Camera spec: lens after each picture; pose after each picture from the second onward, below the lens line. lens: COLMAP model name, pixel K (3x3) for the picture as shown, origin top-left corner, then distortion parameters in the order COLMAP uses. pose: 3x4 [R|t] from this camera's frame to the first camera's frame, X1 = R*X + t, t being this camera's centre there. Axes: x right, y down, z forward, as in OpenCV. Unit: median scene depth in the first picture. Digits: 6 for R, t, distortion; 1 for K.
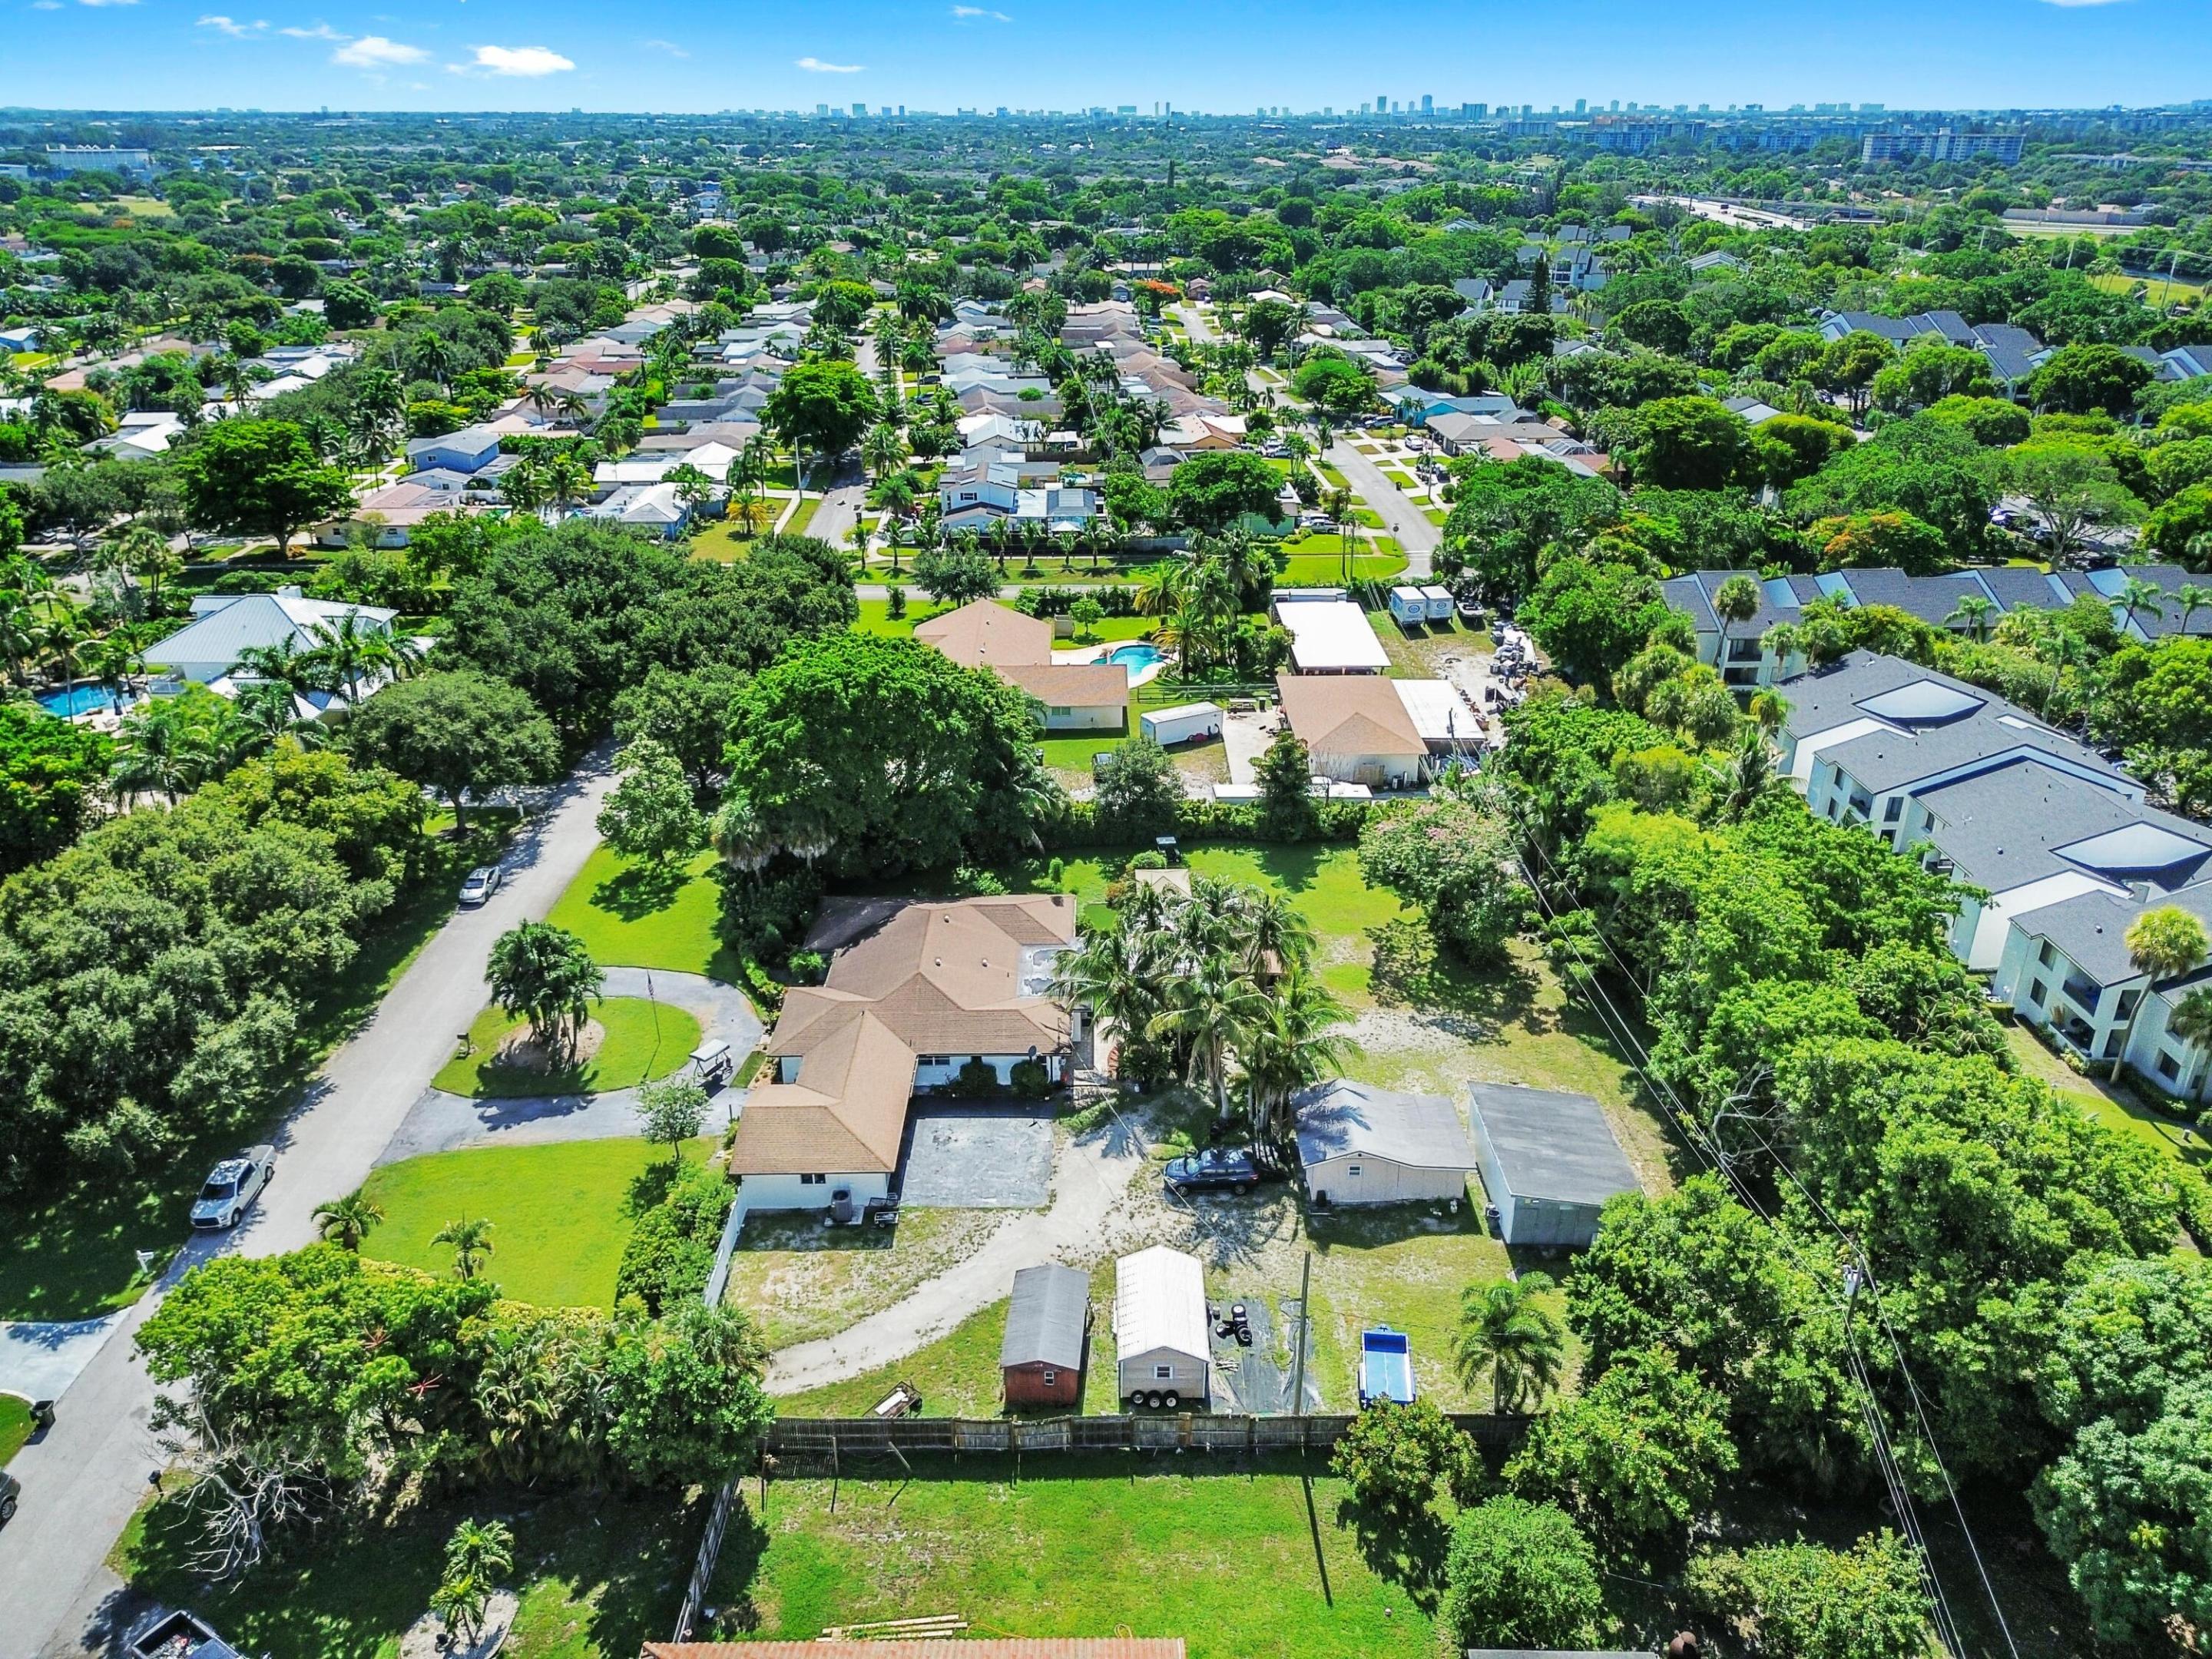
lens RADIAL K [[1566.0, 0, 1113.5], [0, 1566.0, 831.8], [0, 0, 1]] dist [0.069622, -0.067985]
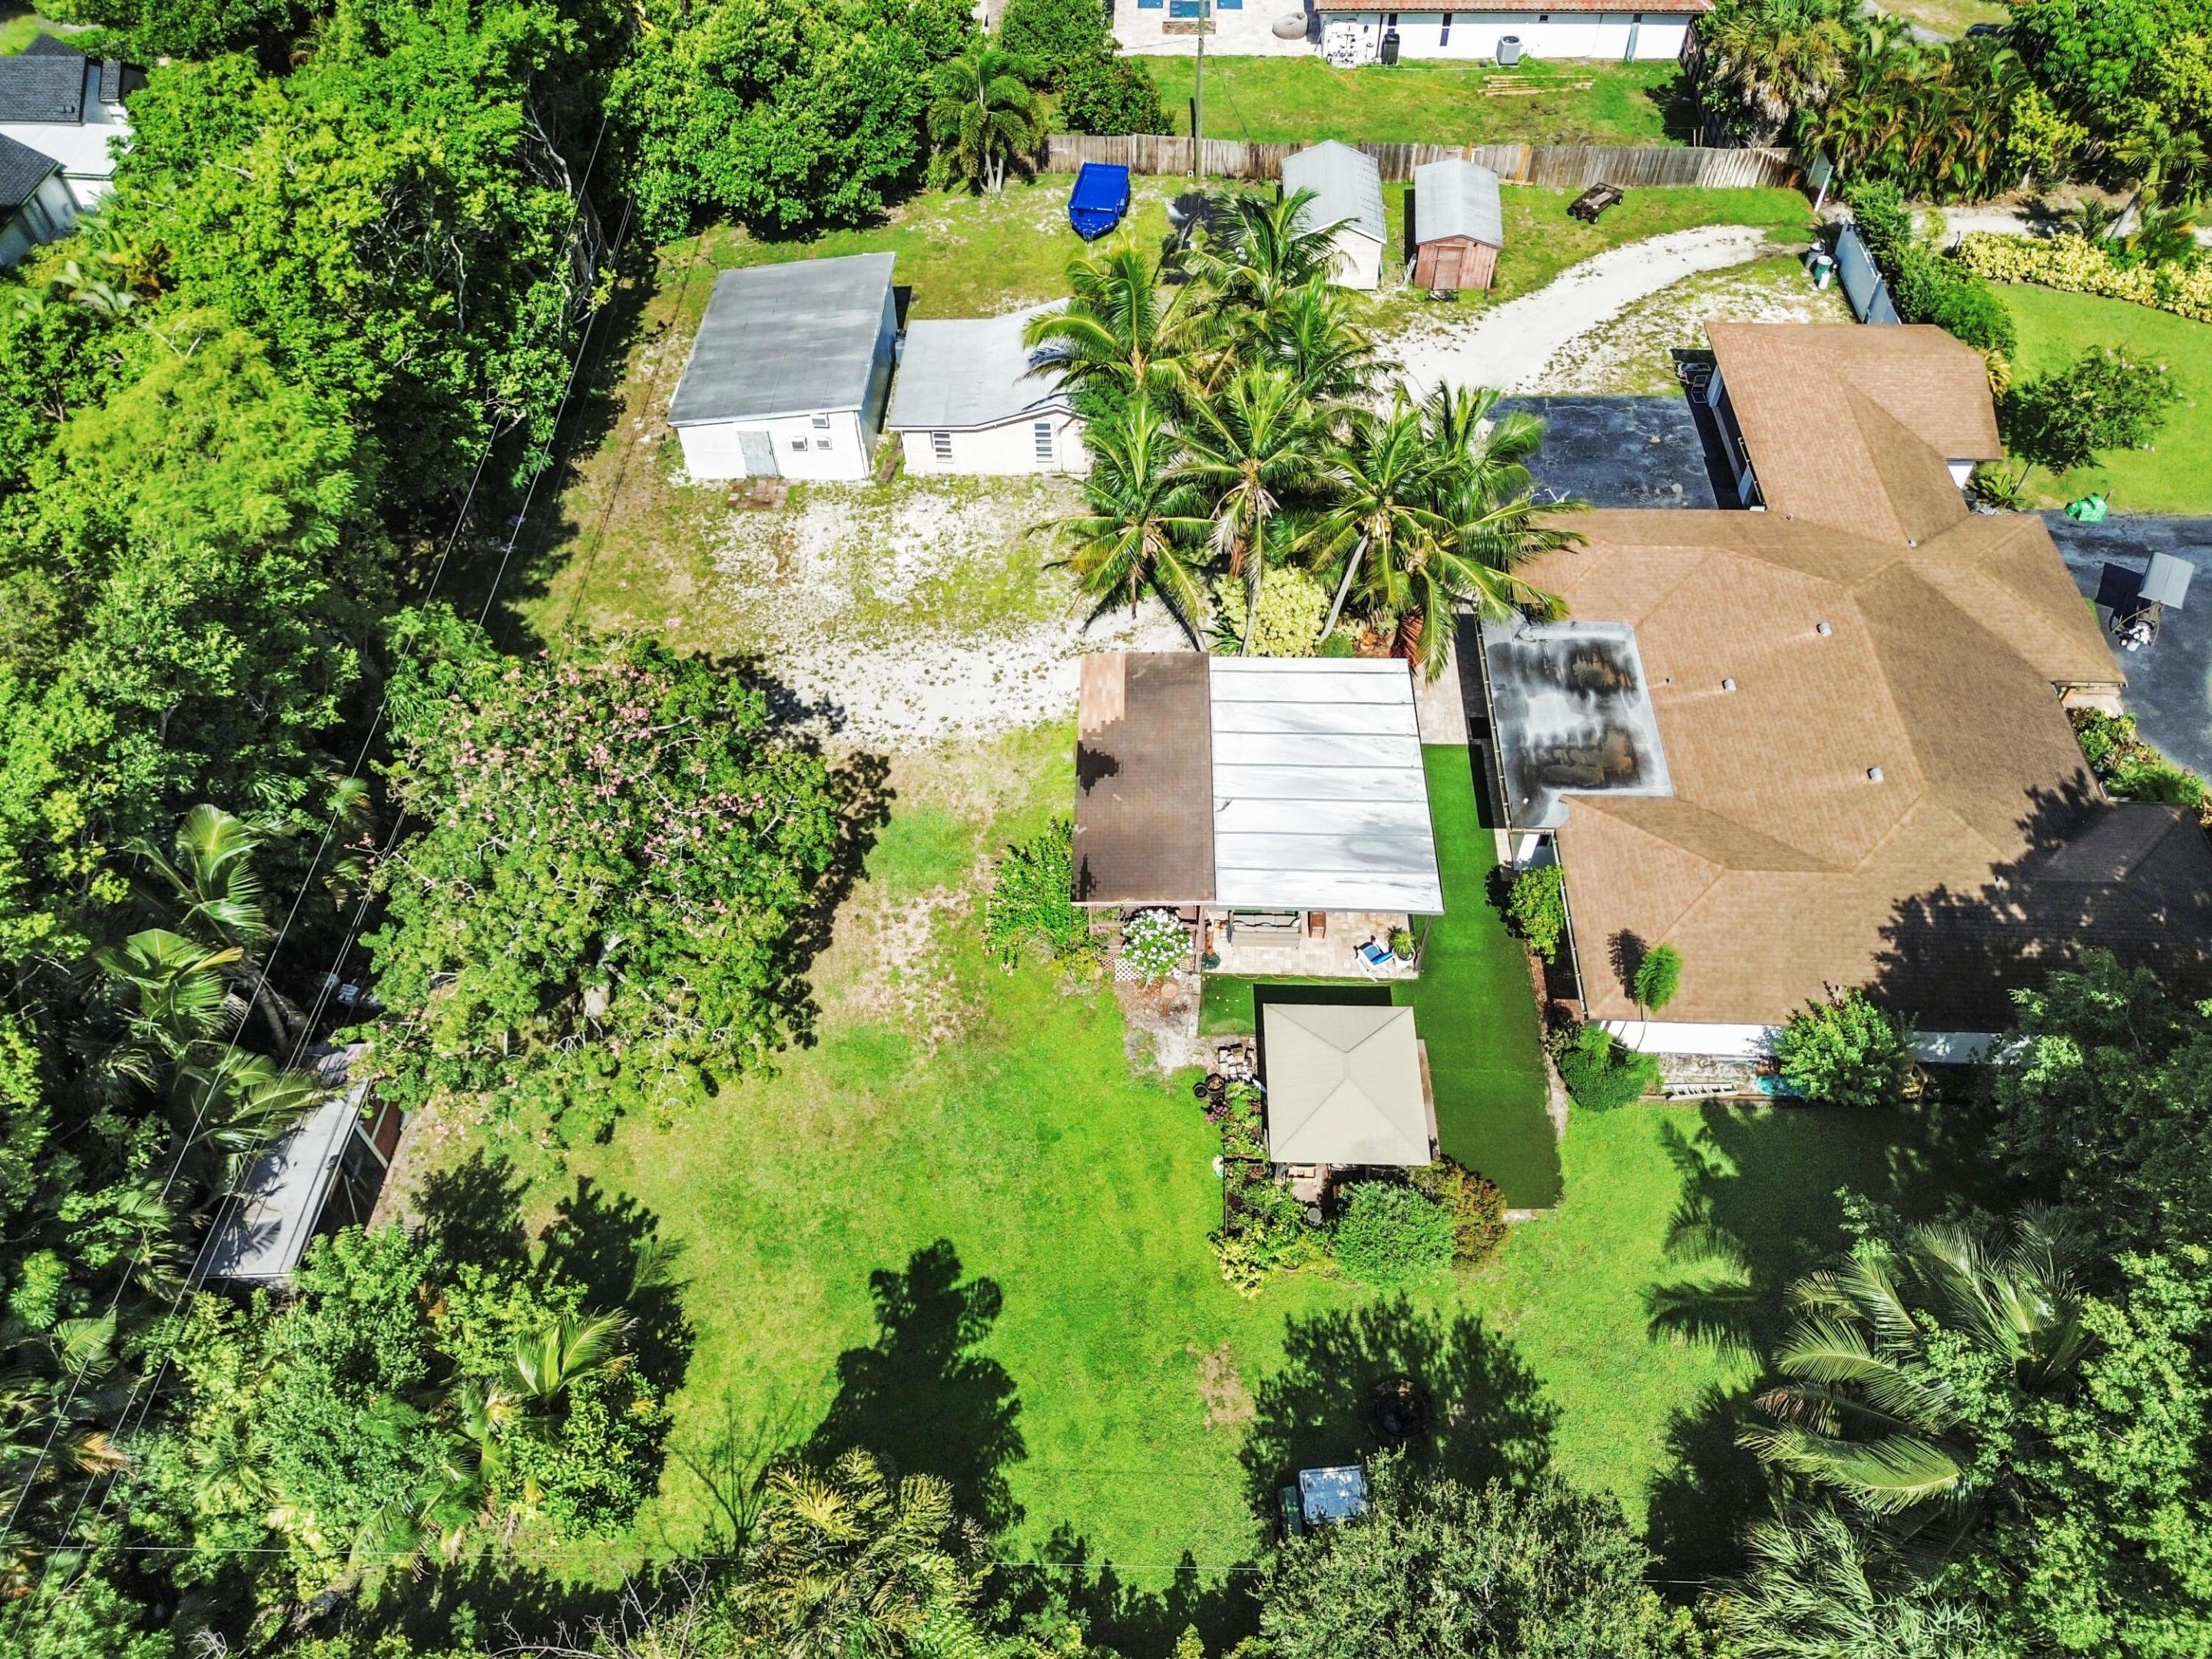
lens RADIAL K [[1566.0, 0, 1113.5], [0, 1566.0, 831.8], [0, 0, 1]] dist [0.069622, -0.067985]
pose [[-0.998713, -0.033300, 0.038248, 0.098590], [0.028421, 0.257102, 0.965966, -0.441089], [-0.042000, 0.965810, -0.255825, 1.421666]]
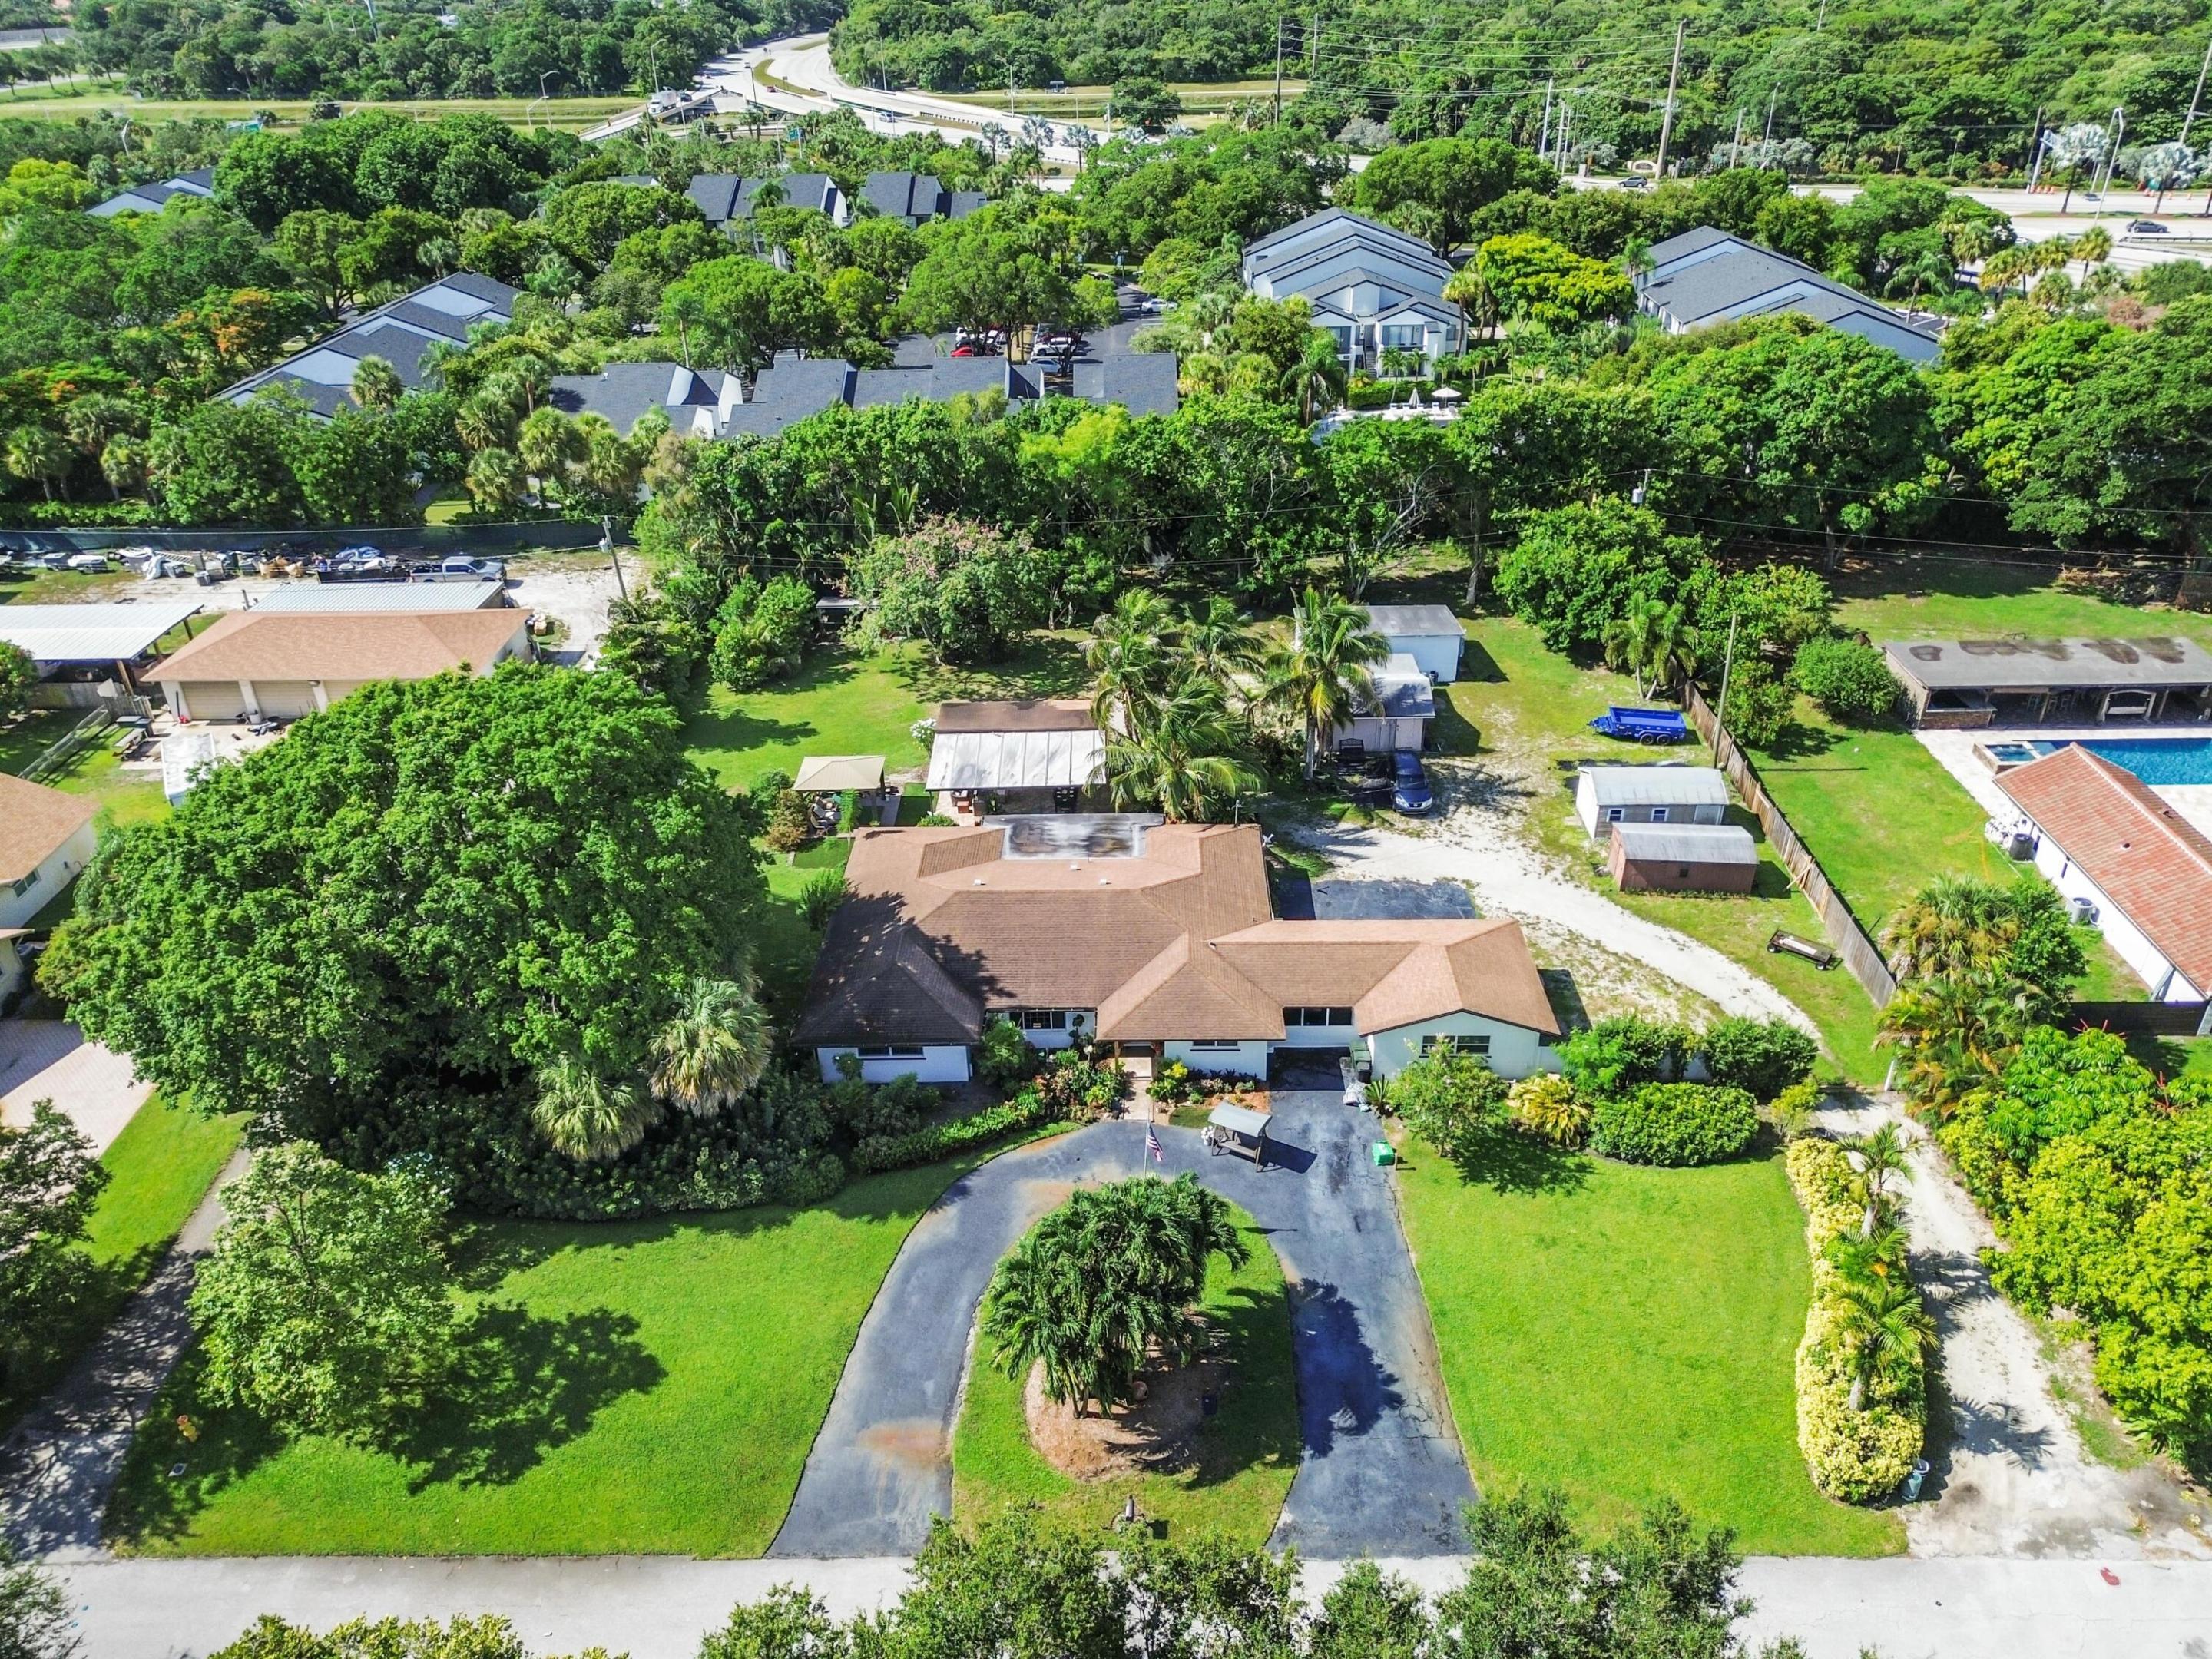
lens RADIAL K [[1566.0, 0, 1113.5], [0, 1566.0, 831.8], [0, 0, 1]] dist [0.069622, -0.067985]
pose [[0.029110, -0.502716, 0.863961, -0.874414], [0.436115, 0.784111, 0.441558, -0.305760], [-0.899420, 0.363933, 0.242068, 0.968780]]
